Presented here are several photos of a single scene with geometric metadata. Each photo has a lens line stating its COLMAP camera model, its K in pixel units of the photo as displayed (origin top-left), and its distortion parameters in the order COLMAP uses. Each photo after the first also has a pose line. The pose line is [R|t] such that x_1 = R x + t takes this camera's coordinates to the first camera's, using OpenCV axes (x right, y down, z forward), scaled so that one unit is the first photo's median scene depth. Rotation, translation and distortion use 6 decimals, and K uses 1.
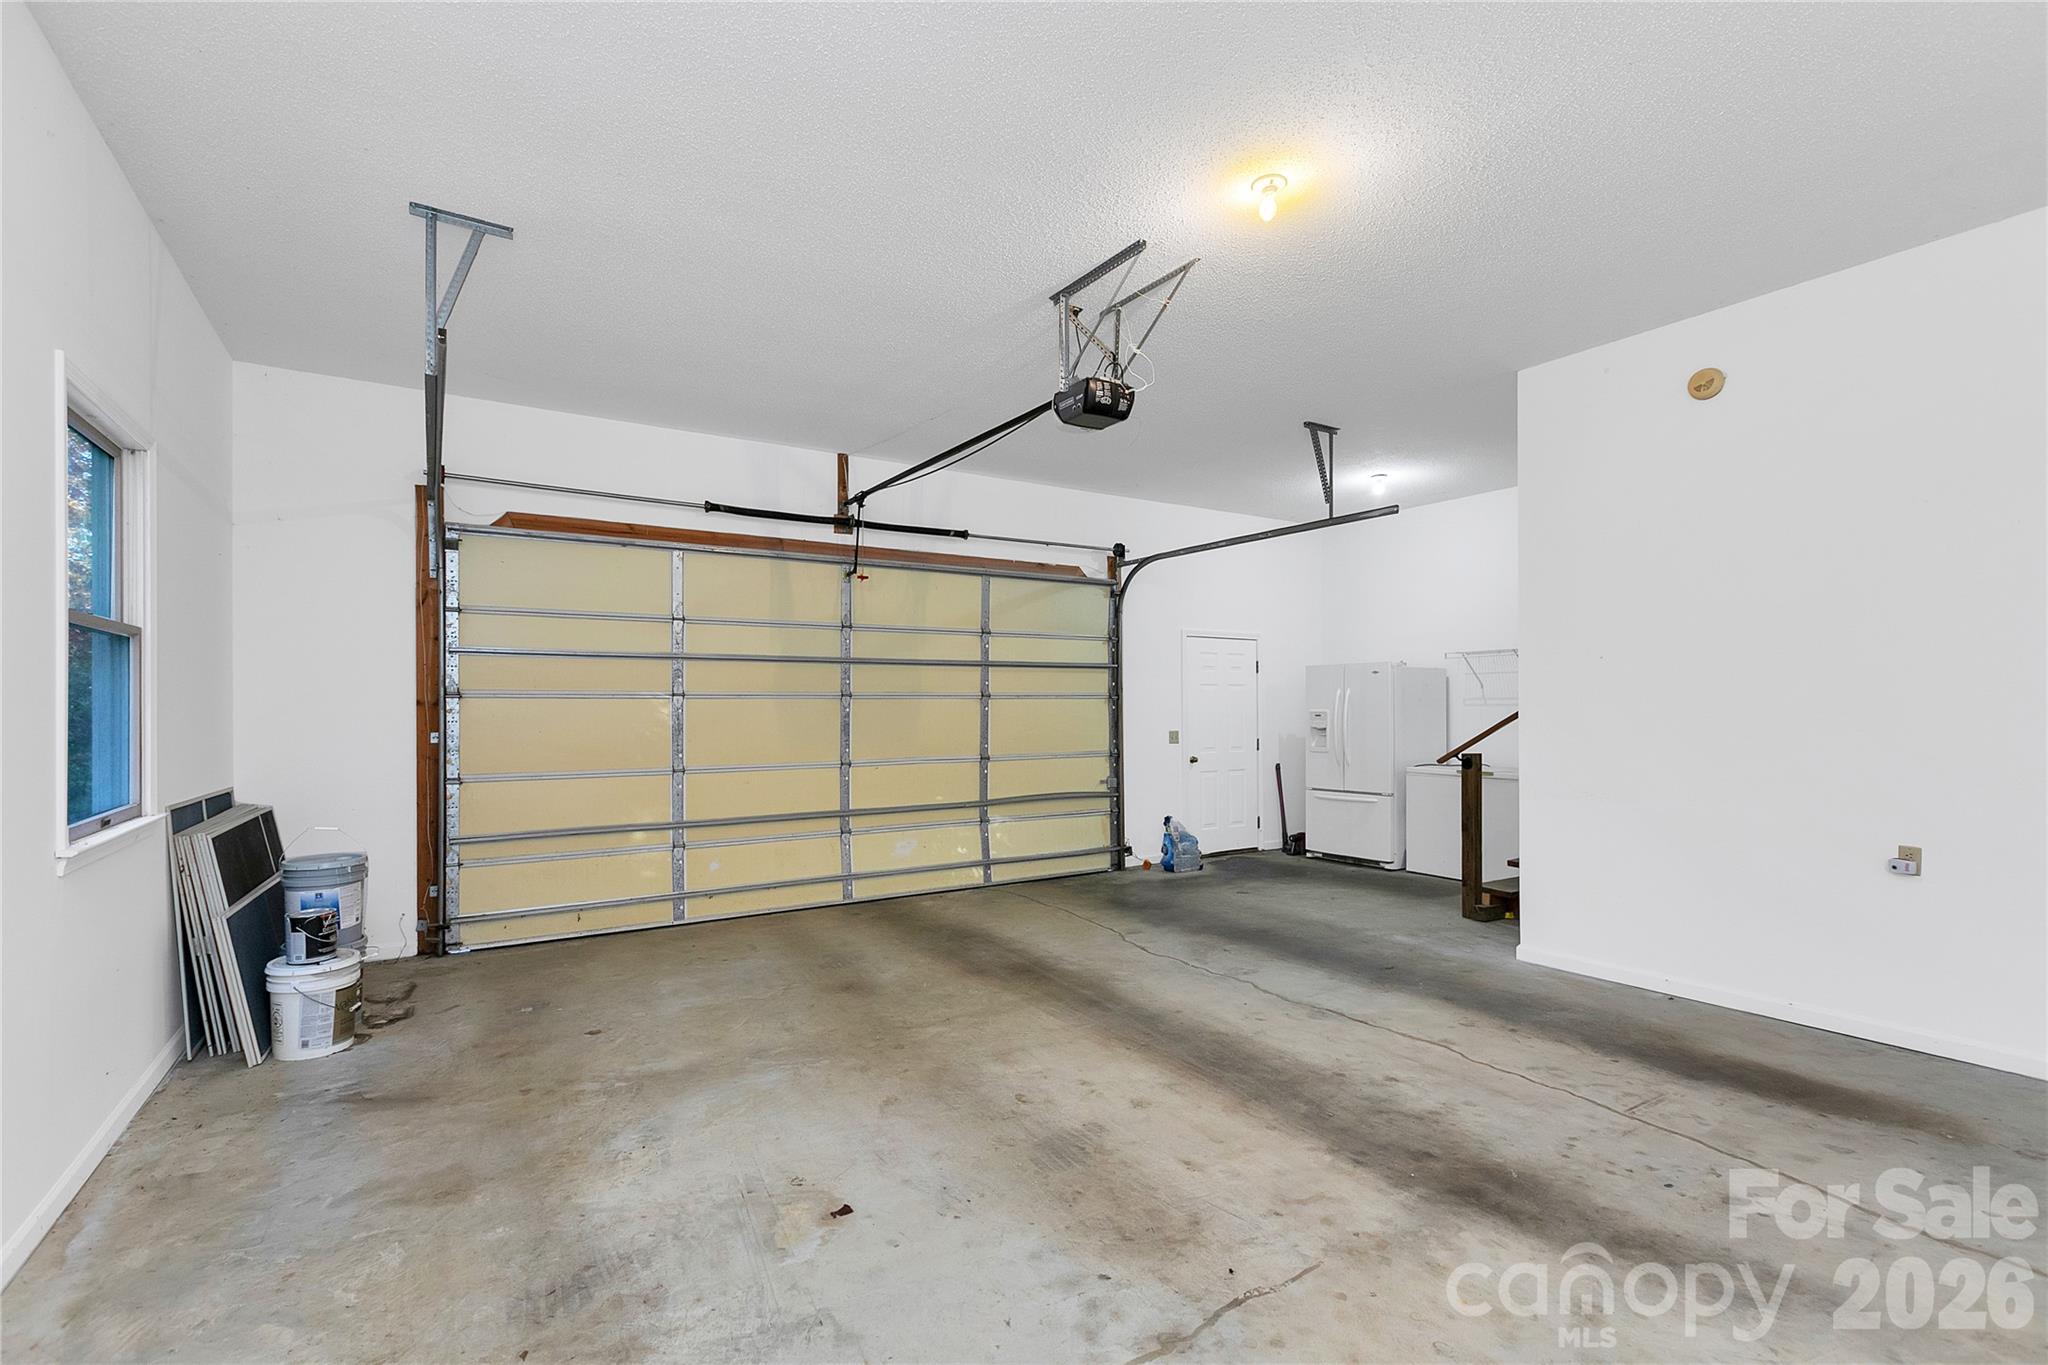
lens RADIAL K [[921.5, 0, 1025.9], [0, 921.5, 704.6], [0, 0, 1]] dist [0.003417, -0.001287]
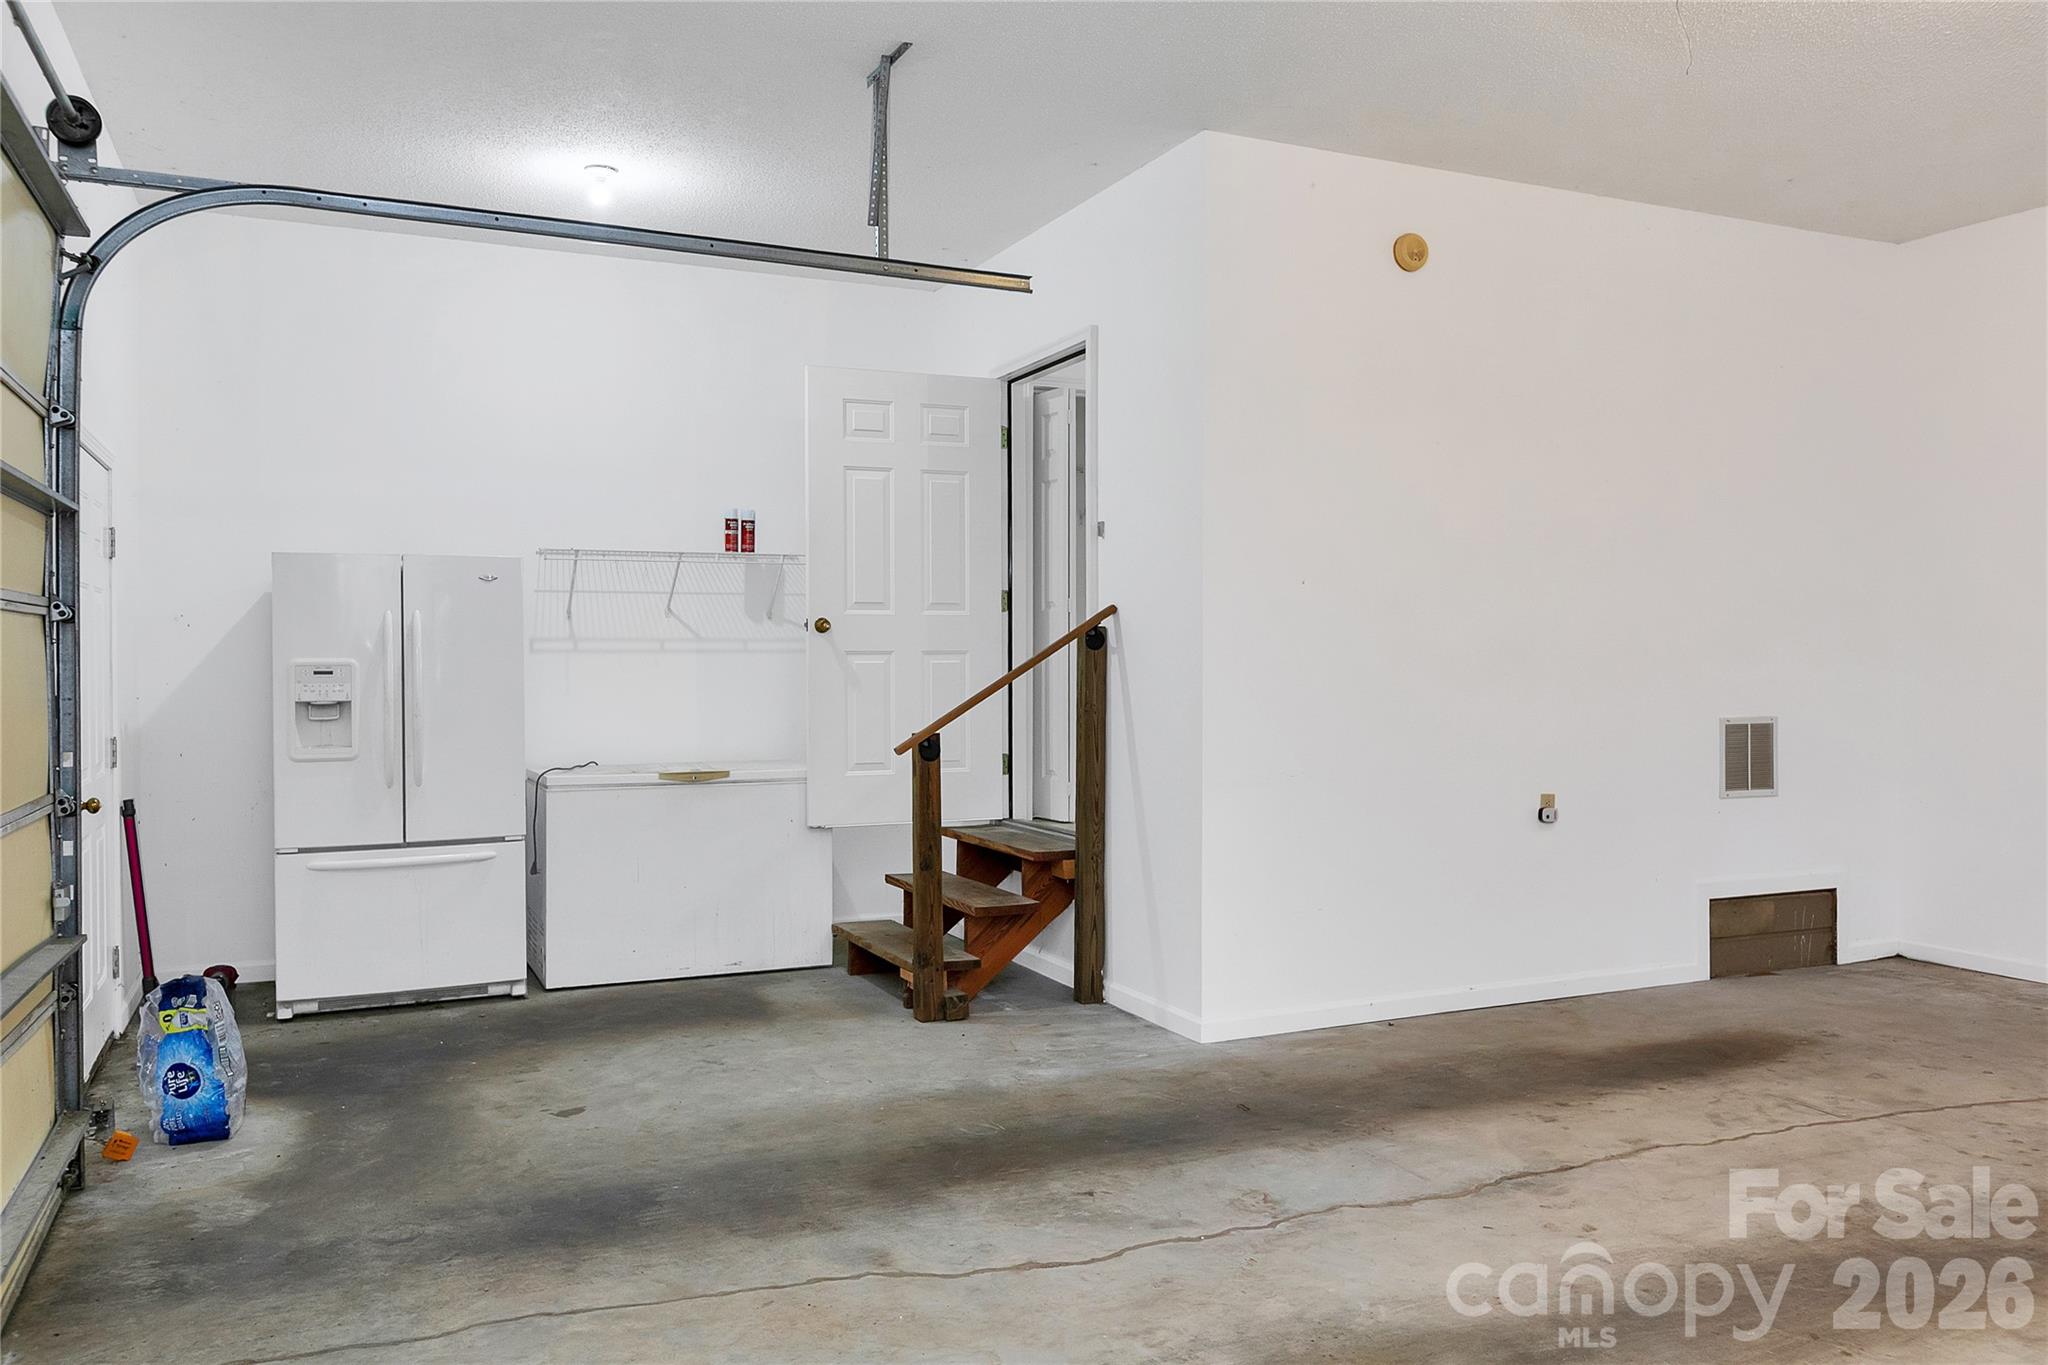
lens RADIAL K [[1522.5, 0, 1026.3], [0, 1522.5, 664.1], [0, 0, 1]] dist [-0.006168, -0.003588]
pose [[0.142524, 0.004105, 0.989783, -0.536007], [-0.001509, 0.999991, -0.003931, 0.016458], [-0.989790, -0.000933, 0.142529, 0.971244]]
